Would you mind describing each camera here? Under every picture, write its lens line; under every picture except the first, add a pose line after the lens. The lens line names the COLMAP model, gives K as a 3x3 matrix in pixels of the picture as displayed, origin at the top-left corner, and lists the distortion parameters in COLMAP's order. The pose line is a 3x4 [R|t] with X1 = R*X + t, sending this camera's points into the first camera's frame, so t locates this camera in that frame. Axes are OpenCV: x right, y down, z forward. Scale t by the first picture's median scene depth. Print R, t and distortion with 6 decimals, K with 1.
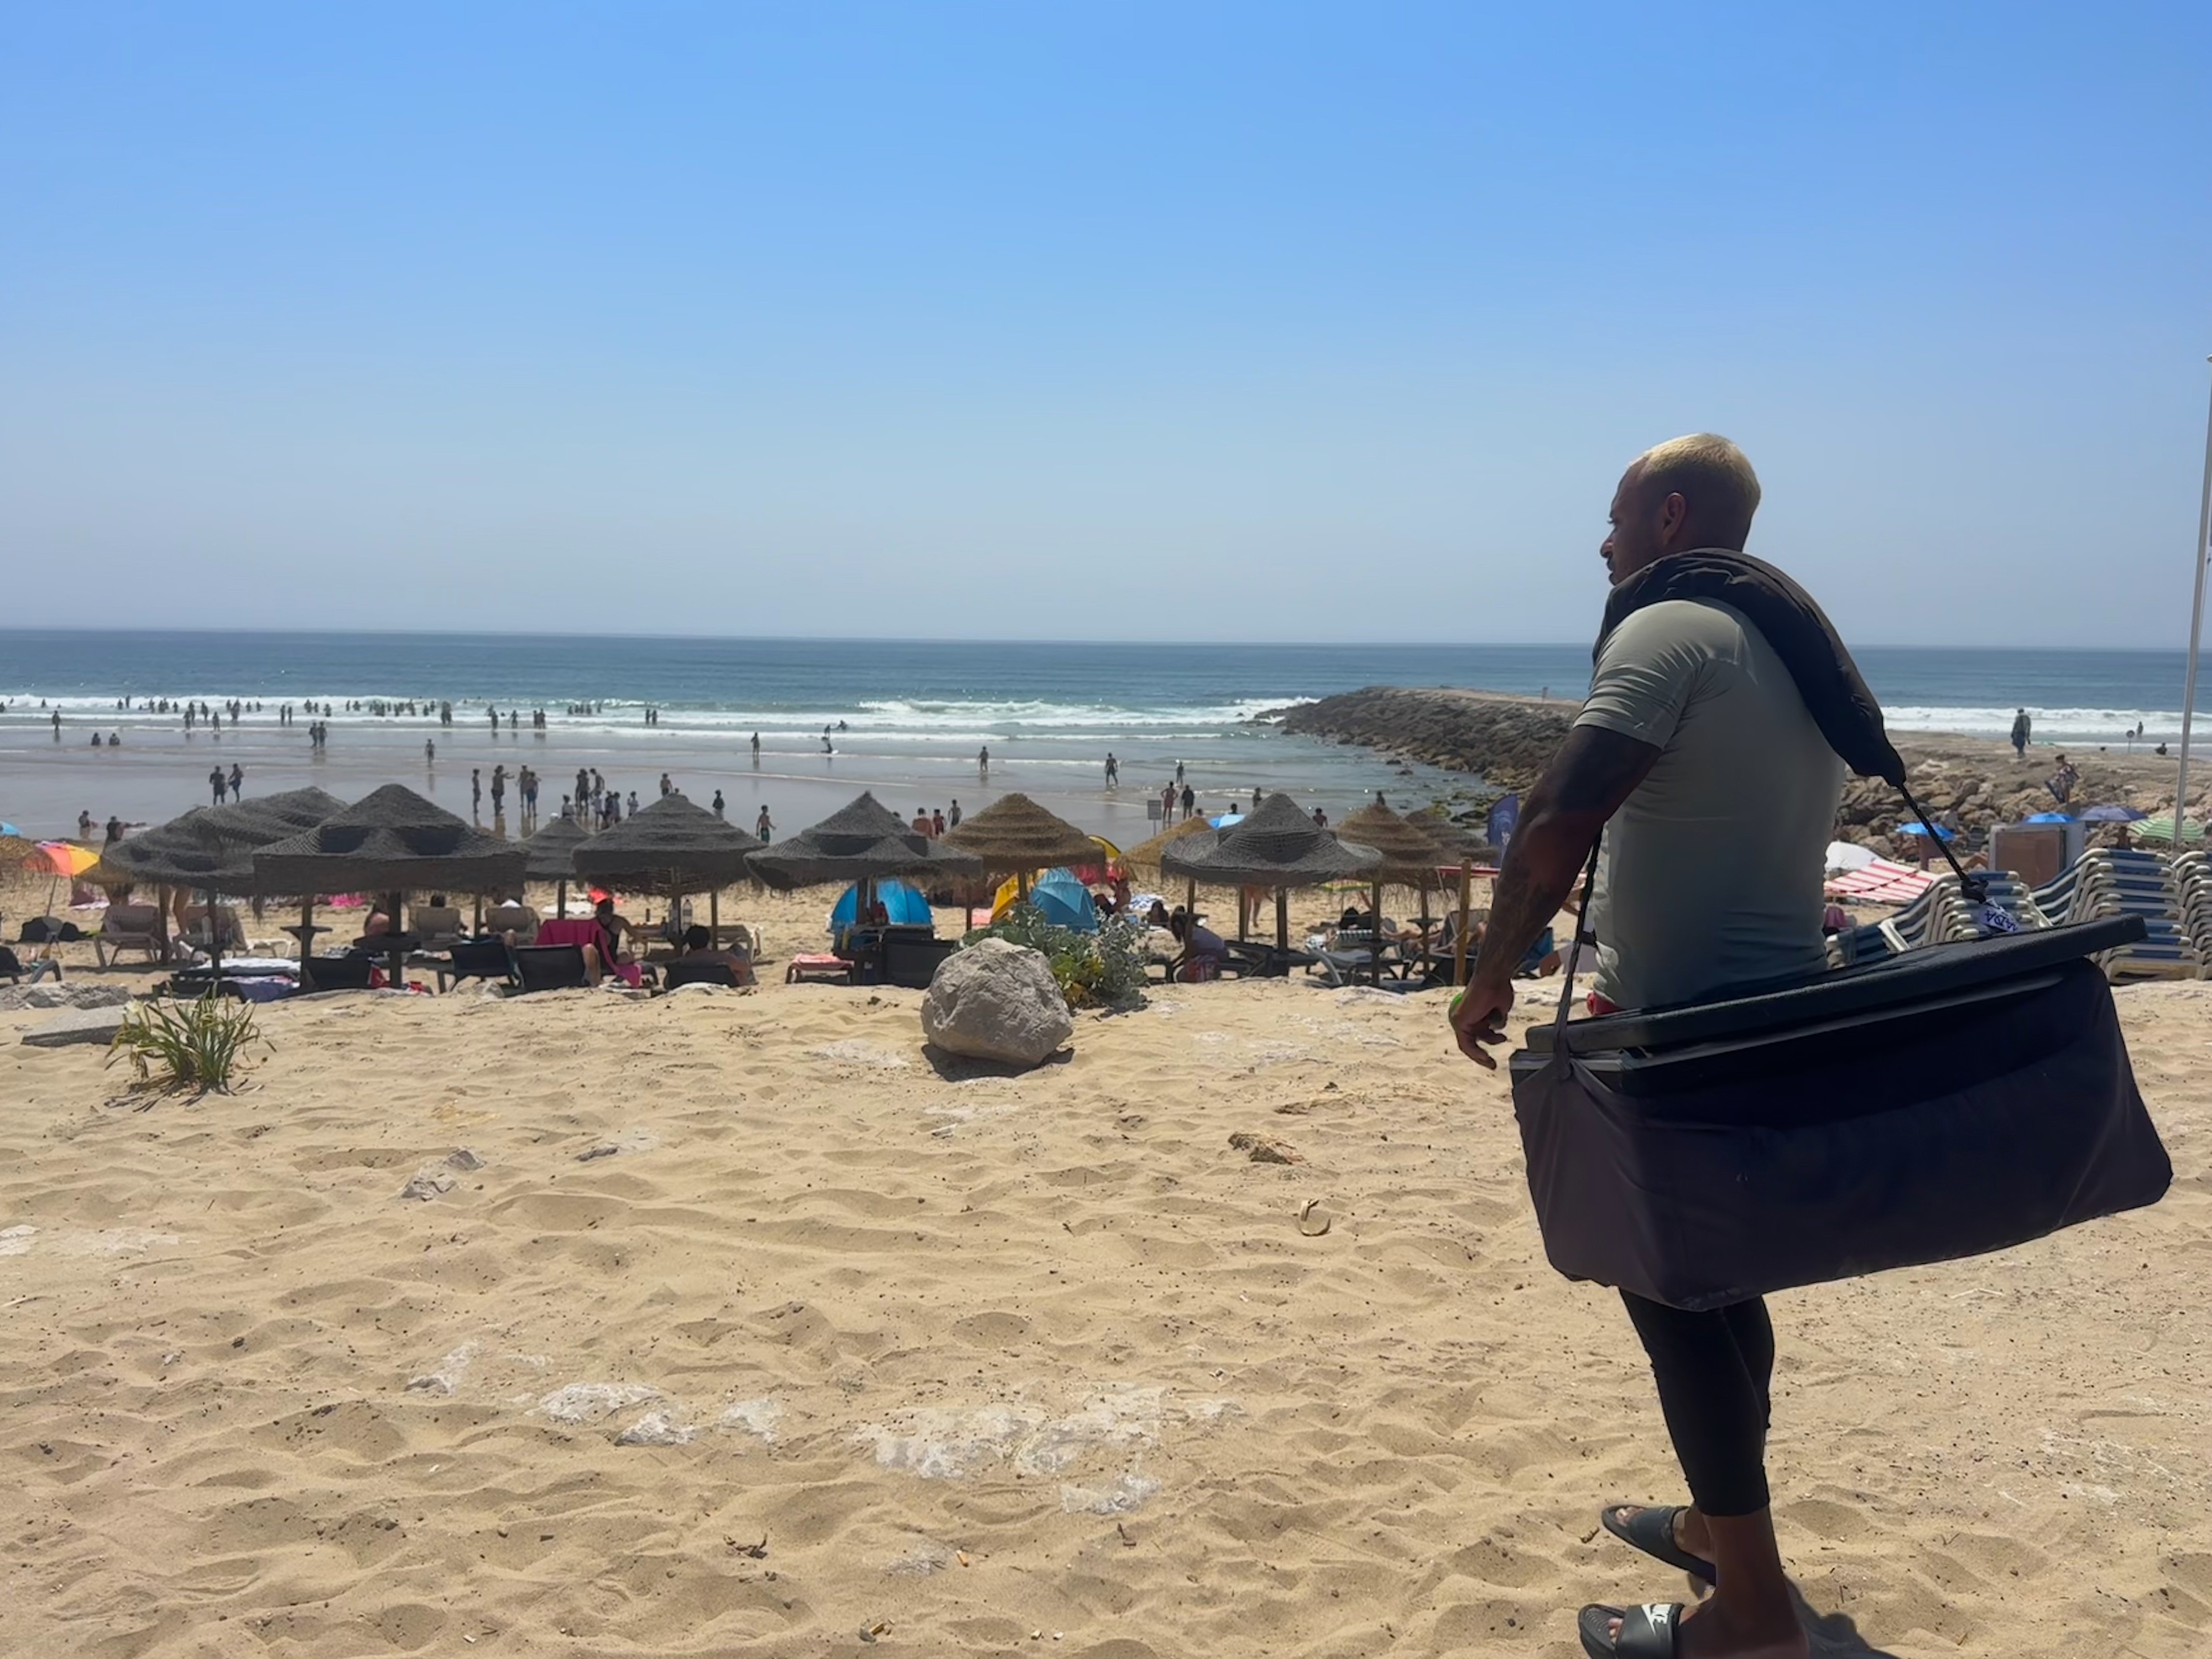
lens RADIAL K [[1654.7, 0, 1142.6], [0, 1654.7, 834.8], [0, 0, 1]] dist [0.080452, -0.087859]
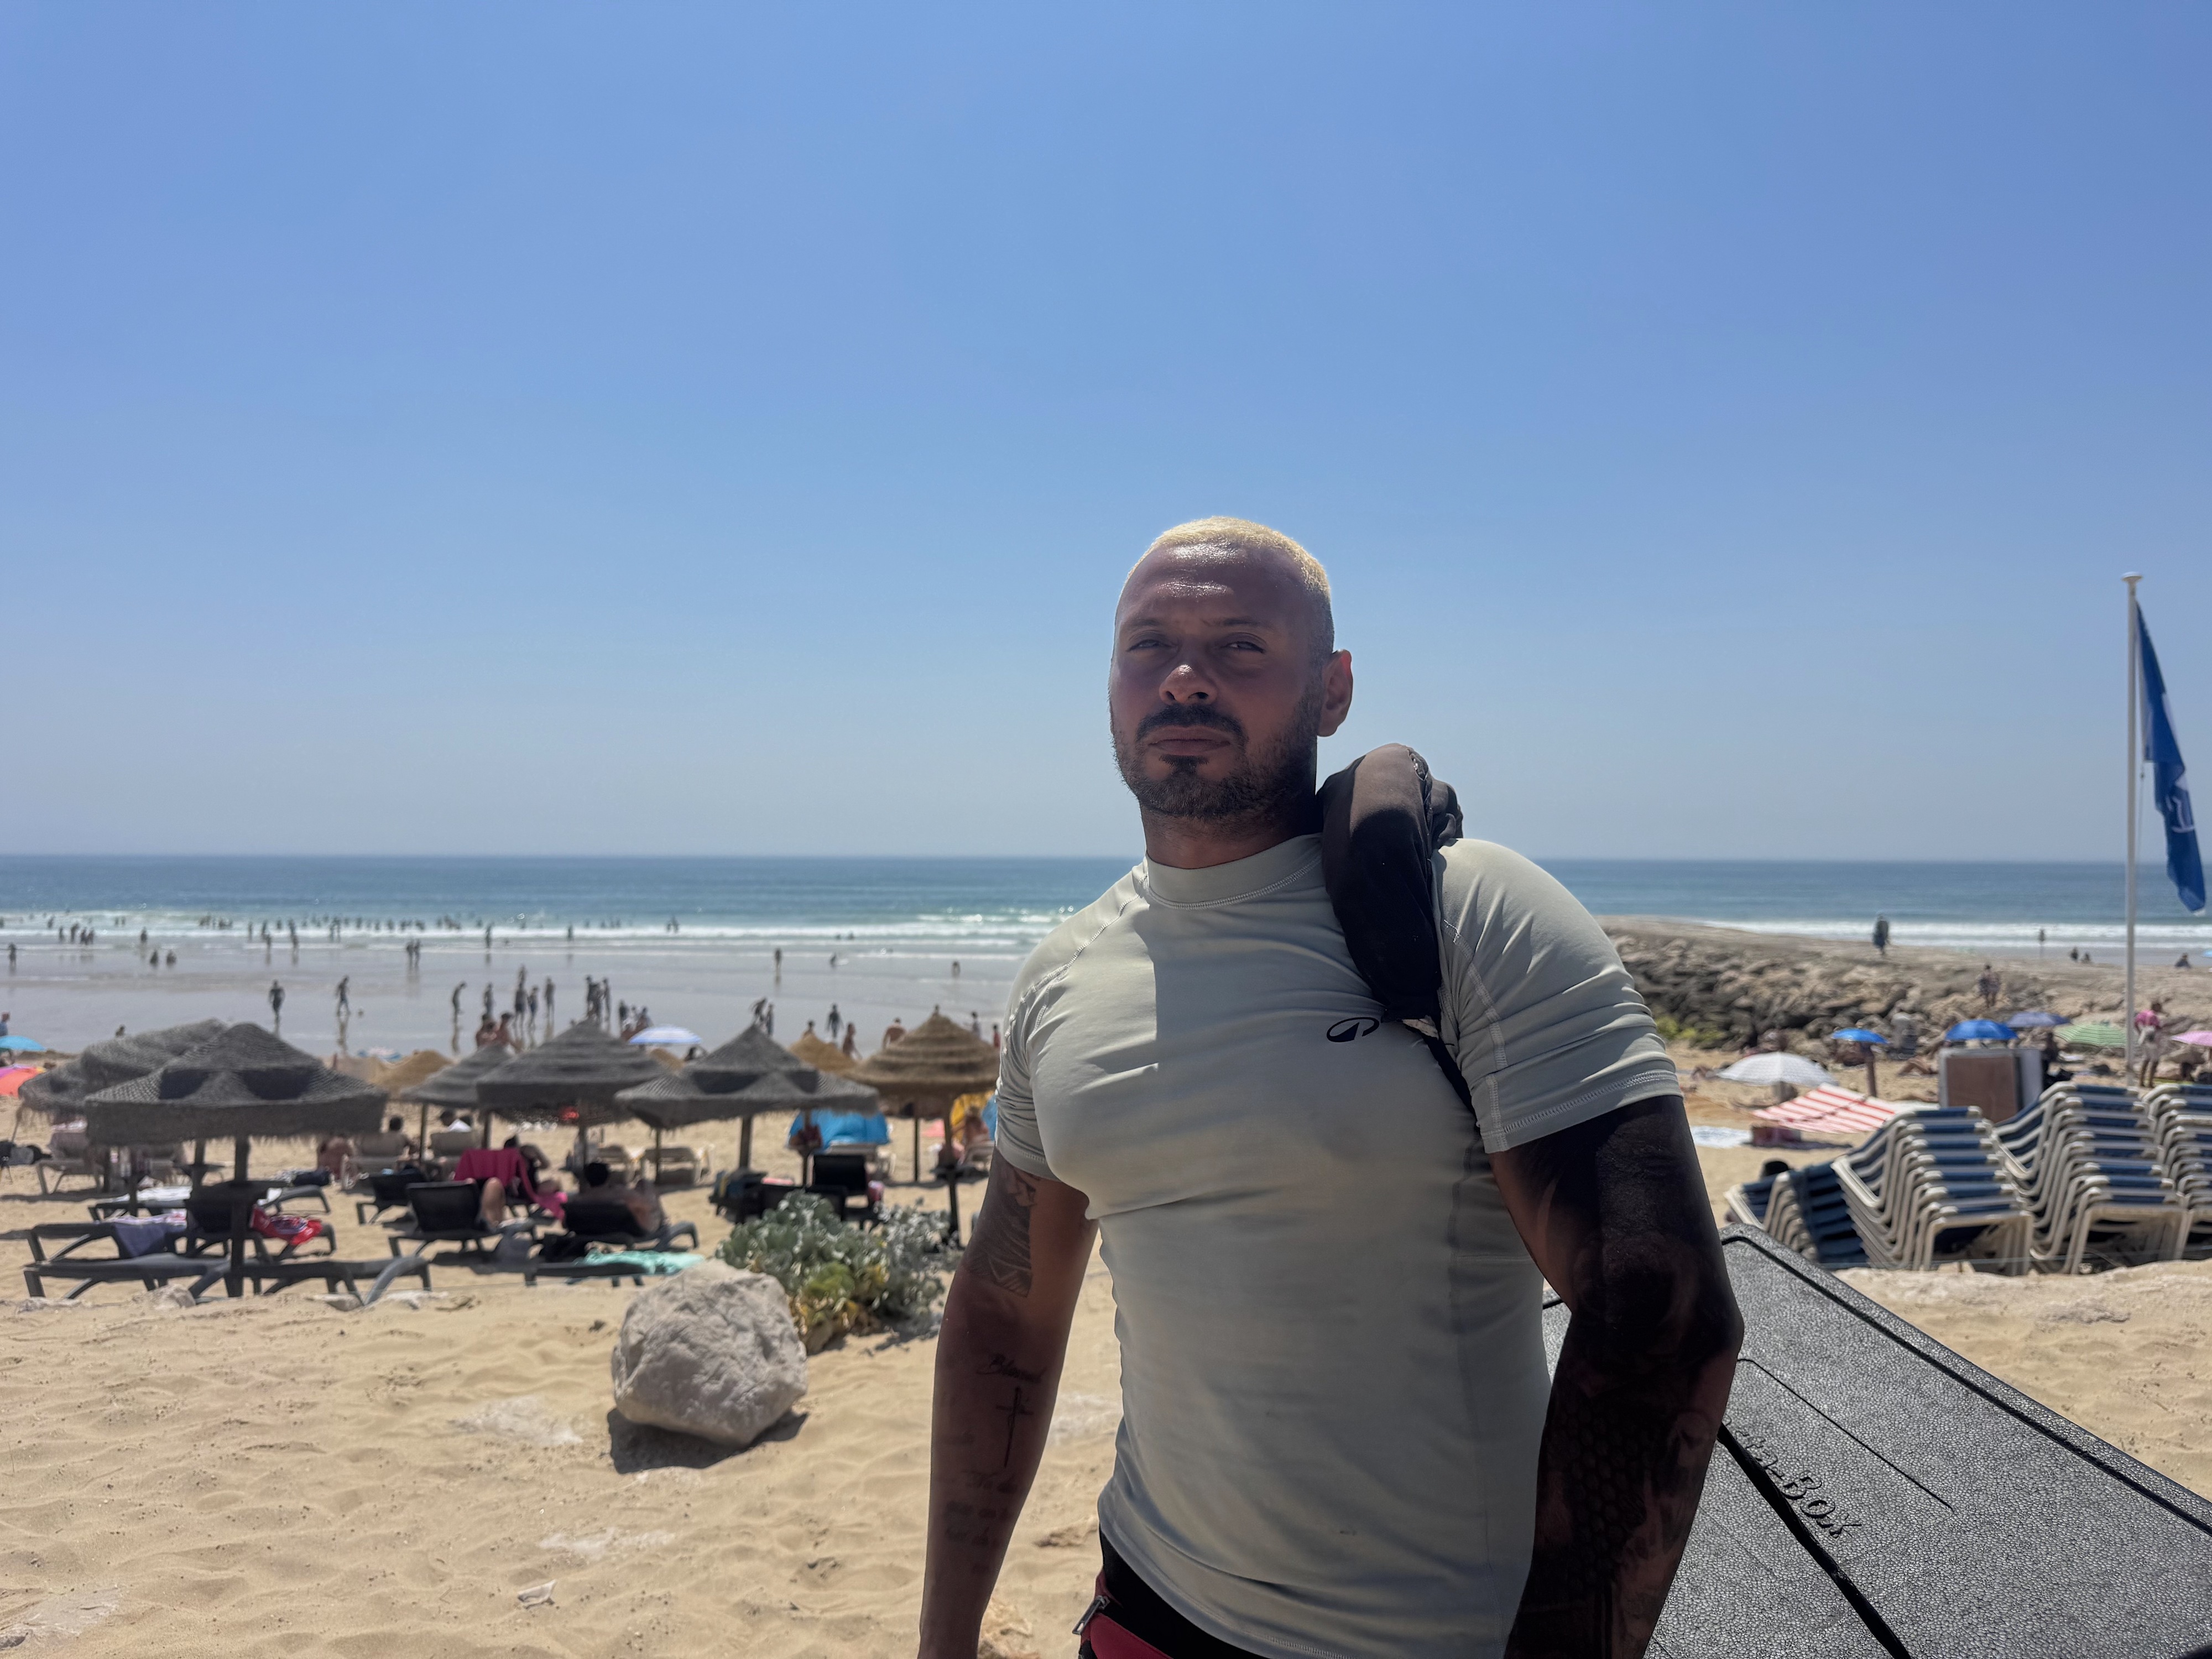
lens RADIAL K [[1508.3, 0, 1138.7], [0, 1508.3, 846.7], [0, 0, 1]] dist [0.072557, -0.084592]
pose [[0.999985, -0.005217, 0.001456, 0.055309], [0.005356, 0.992564, -0.121606, -0.021080], [-0.000811, 0.121612, 0.992577, 0.144131]]
